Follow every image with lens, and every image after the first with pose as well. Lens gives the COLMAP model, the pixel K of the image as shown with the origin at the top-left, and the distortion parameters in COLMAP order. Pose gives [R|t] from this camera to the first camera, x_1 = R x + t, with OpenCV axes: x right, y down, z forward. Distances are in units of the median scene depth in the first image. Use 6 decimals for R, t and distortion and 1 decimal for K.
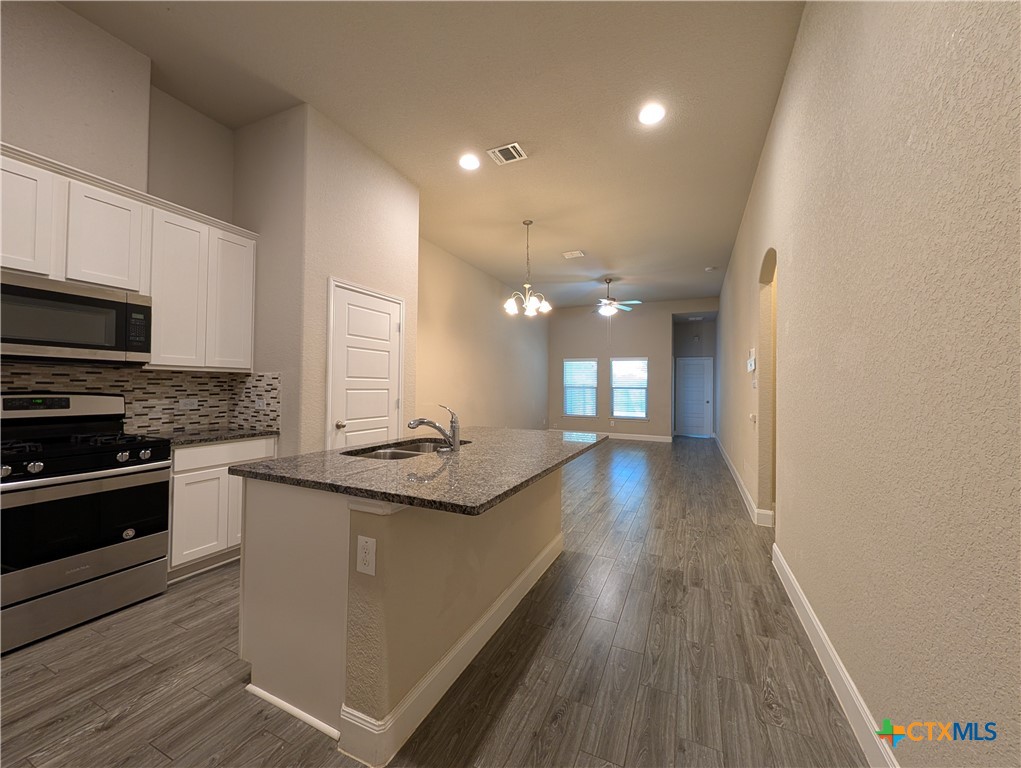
lens RADIAL K [[394.1, 0, 512.5], [0, 394.1, 379.7], [0, 0, 1]] dist [0.000007, 0.000319]
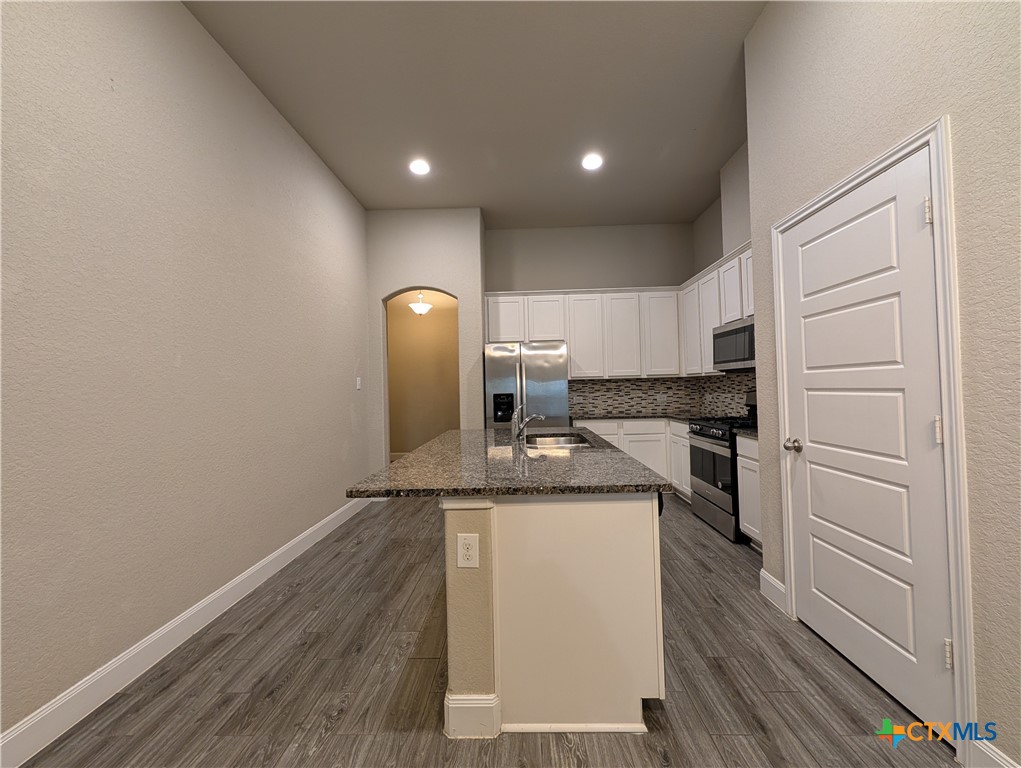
lens RADIAL K [[394.1, 0, 512.2], [0, 394.1, 385.7], [0, 0, 1]] dist [0.000007, 0.000319]
pose [[-0.920821, 0.008649, -0.389890, 0.512310], [0.022950, 0.999223, -0.032036, 0.069511], [0.389310, -0.038447, -0.920304, 3.232147]]
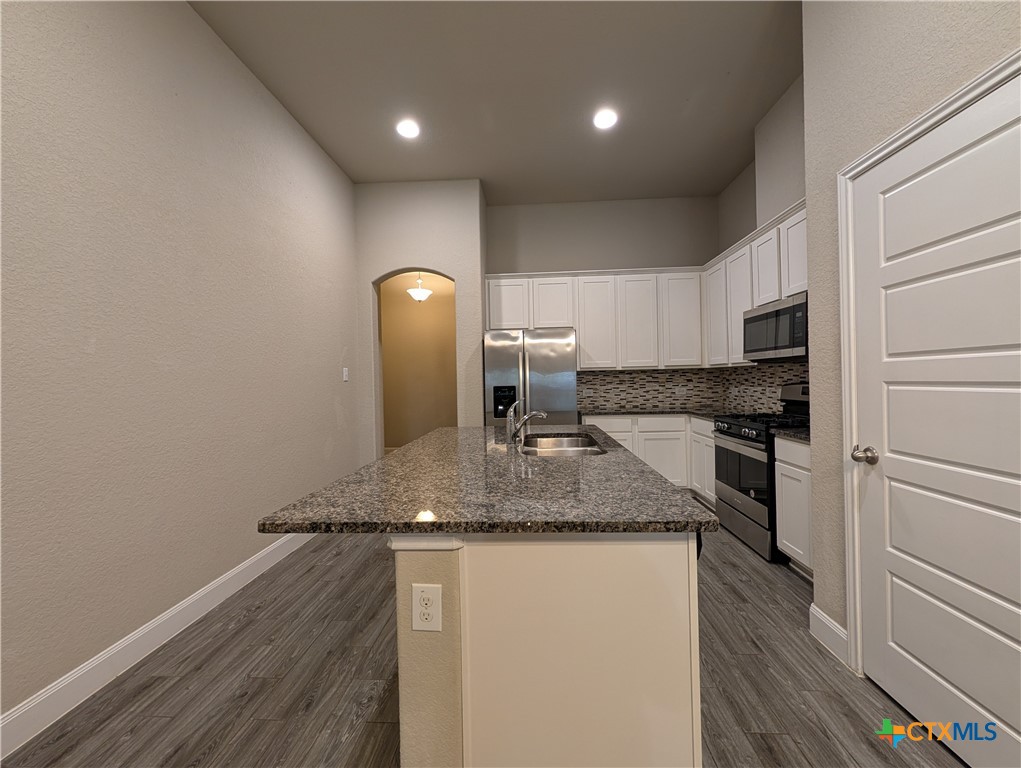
lens RADIAL K [[394.1, 0, 511.8], [0, 394.1, 386.8], [0, 0, 1]] dist [0.000007, 0.000319]
pose [[-0.931610, 0.015293, -0.363139, 0.332580], [0.019873, 0.999763, -0.008880, 0.061659], [0.362917, -0.015489, -0.931693, 2.971965]]
